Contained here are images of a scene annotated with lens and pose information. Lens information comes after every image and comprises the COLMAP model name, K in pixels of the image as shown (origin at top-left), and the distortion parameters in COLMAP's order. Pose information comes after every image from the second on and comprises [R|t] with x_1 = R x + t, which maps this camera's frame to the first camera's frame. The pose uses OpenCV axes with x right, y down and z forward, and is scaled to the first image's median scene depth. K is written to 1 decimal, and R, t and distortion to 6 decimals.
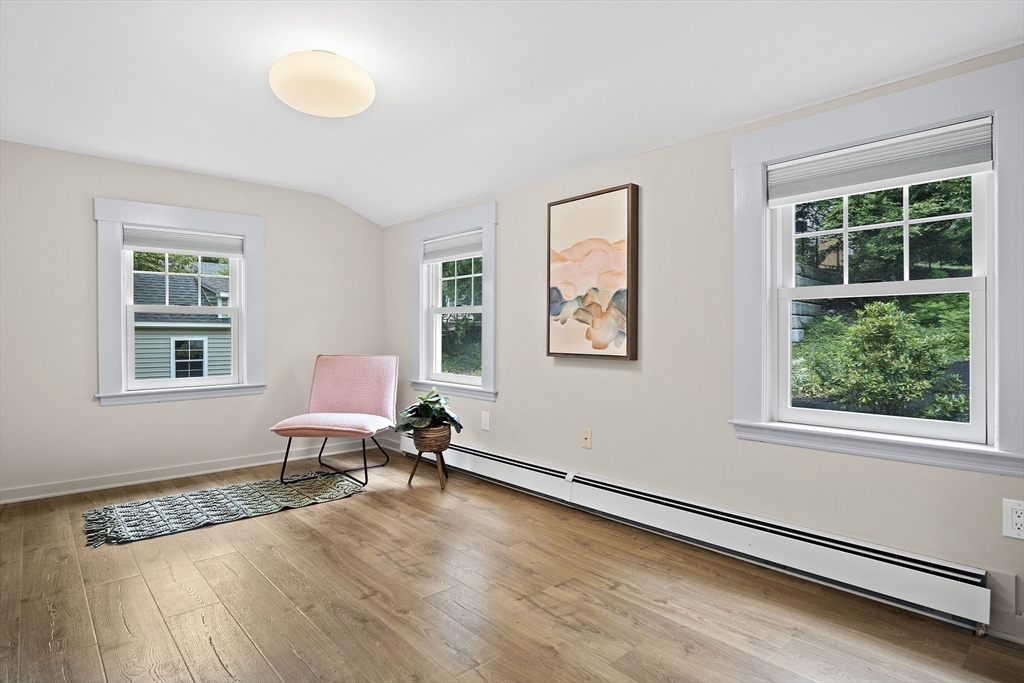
lens RADIAL K [[551.2, 0, 509.6], [0, 551.2, 332.0], [0, 0, 1]] dist [-0.025020, 0.001886]
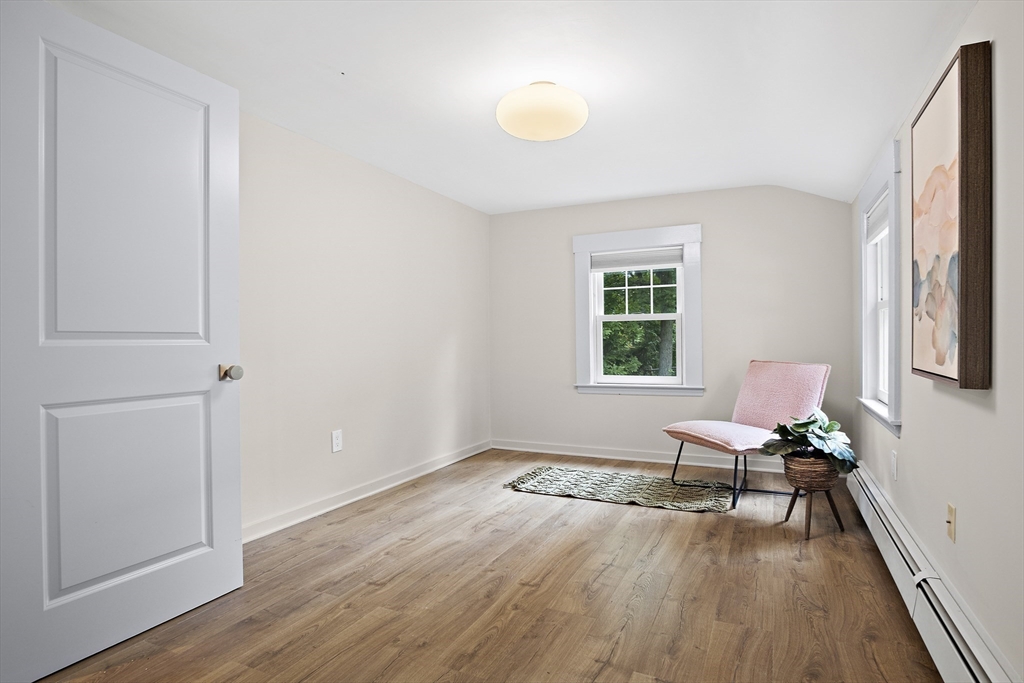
lens RADIAL K [[548.6, 0, 506.8], [0, 548.6, 339.2], [0, 0, 1]] dist [-0.032024, 0.001769]
pose [[0.386618, -0.001261, -0.922239, 0.449176], [0.009388, 0.999953, 0.002568, -0.000179], [0.922192, -0.009650, 0.386612, 0.352363]]
